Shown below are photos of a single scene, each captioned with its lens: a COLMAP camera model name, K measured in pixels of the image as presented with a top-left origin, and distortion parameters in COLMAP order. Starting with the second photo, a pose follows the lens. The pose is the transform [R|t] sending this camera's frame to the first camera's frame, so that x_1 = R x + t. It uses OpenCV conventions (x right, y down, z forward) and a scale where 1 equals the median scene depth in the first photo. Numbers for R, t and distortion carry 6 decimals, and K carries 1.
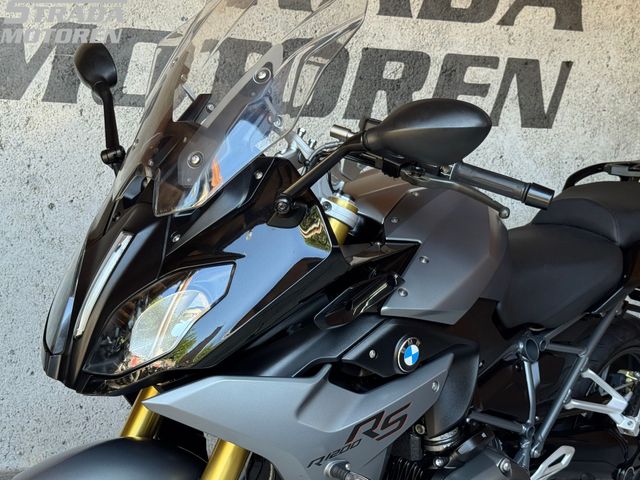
lens RADIAL K [[953.5, 0, 318.2], [0, 953.5, 241.5], [0, 0, 1]] dist [0.105312, 0.000000]
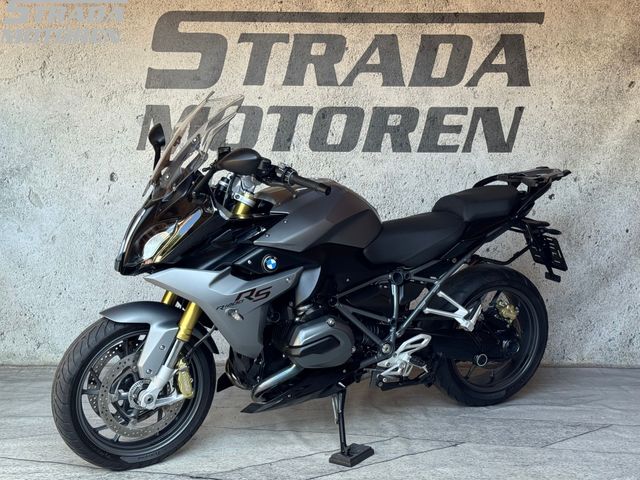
lens RADIAL K [[953.5, 0, 323.2], [0, 953.5, 237.3], [0, 0, 1]] dist [0.105312, 0.000000]
pose [[0.953538, -0.015480, -0.300876, 0.607290], [0.004986, 0.999353, -0.035616, 0.095649], [0.301233, 0.032461, 0.952998, -0.727171]]
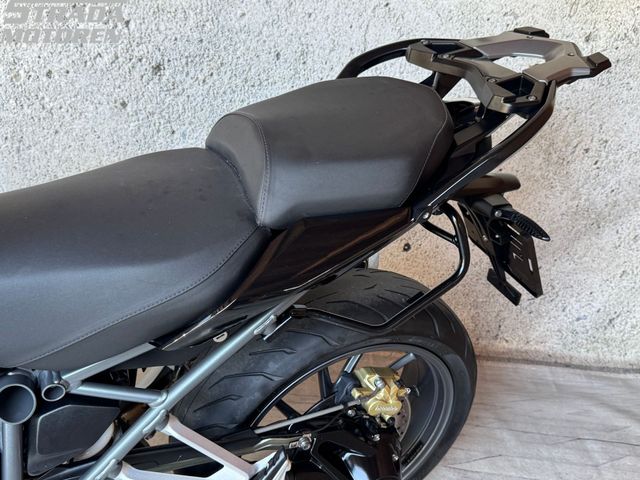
lens RADIAL K [[651.6, 0, 319.2], [0, 651.6, 246.7], [0, 0, 1]] dist [0.009367, 0.000000]
pose [[0.940295, 0.182402, -0.287359, 0.468040], [-0.080649, 0.939636, 0.332535, -0.112054], [0.330668, -0.289506, 0.898246, 0.709521]]
